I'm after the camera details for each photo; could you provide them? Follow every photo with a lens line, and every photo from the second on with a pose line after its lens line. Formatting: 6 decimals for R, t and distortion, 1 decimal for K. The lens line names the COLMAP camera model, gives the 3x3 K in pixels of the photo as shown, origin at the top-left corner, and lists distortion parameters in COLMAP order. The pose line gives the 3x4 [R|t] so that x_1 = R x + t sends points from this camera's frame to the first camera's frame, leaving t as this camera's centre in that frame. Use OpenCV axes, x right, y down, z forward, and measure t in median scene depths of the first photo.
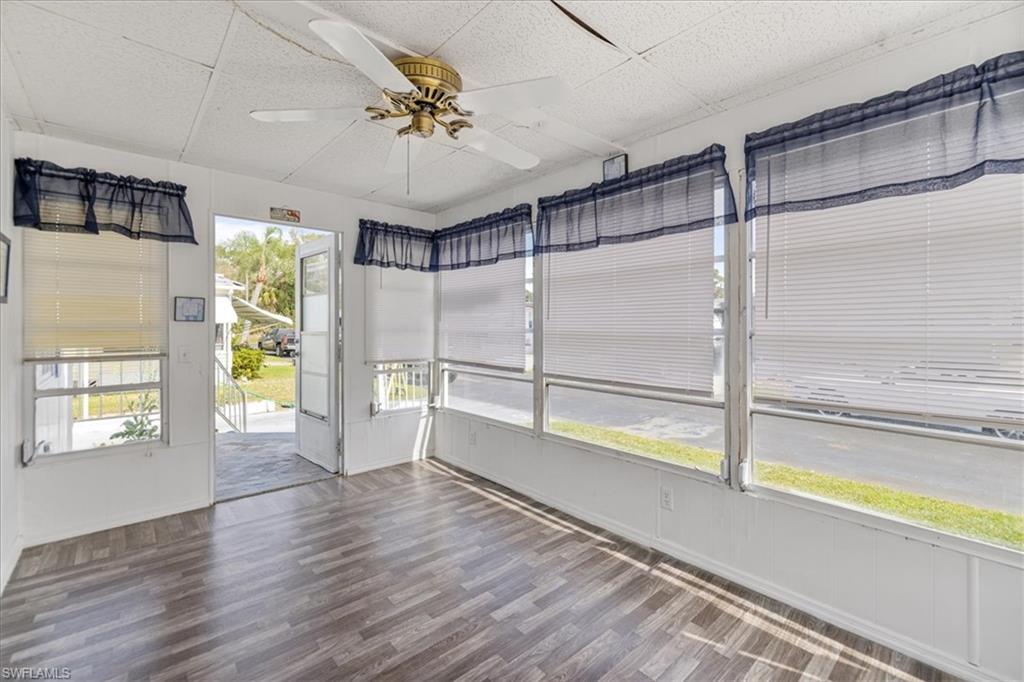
lens RADIAL K [[441.7, 0, 514.8], [0, 441.7, 330.6], [0, 0, 1]] dist [-0.000428, -0.000030]
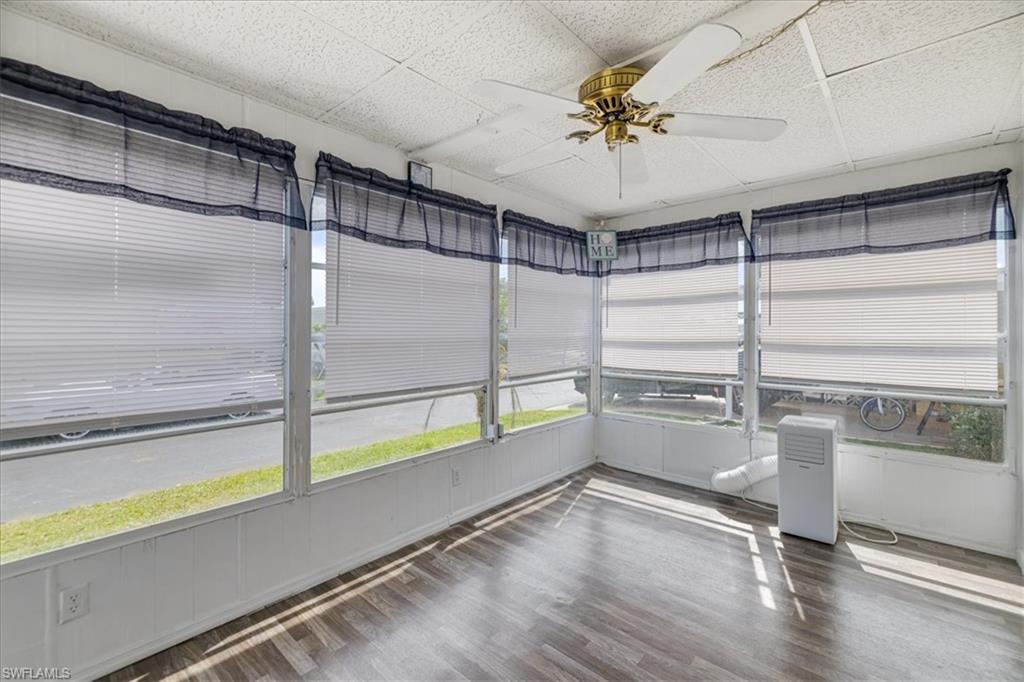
lens RADIAL K [[441.7, 0, 514.8], [0, 441.7, 330.6], [0, 0, 1]] dist [-0.000428, -0.000030]
pose [[-0.122276, 0.003247, 0.992491, -0.790296], [0.015337, 0.999881, -0.001382, -0.008646], [-0.992378, 0.015053, -0.122312, 0.902912]]
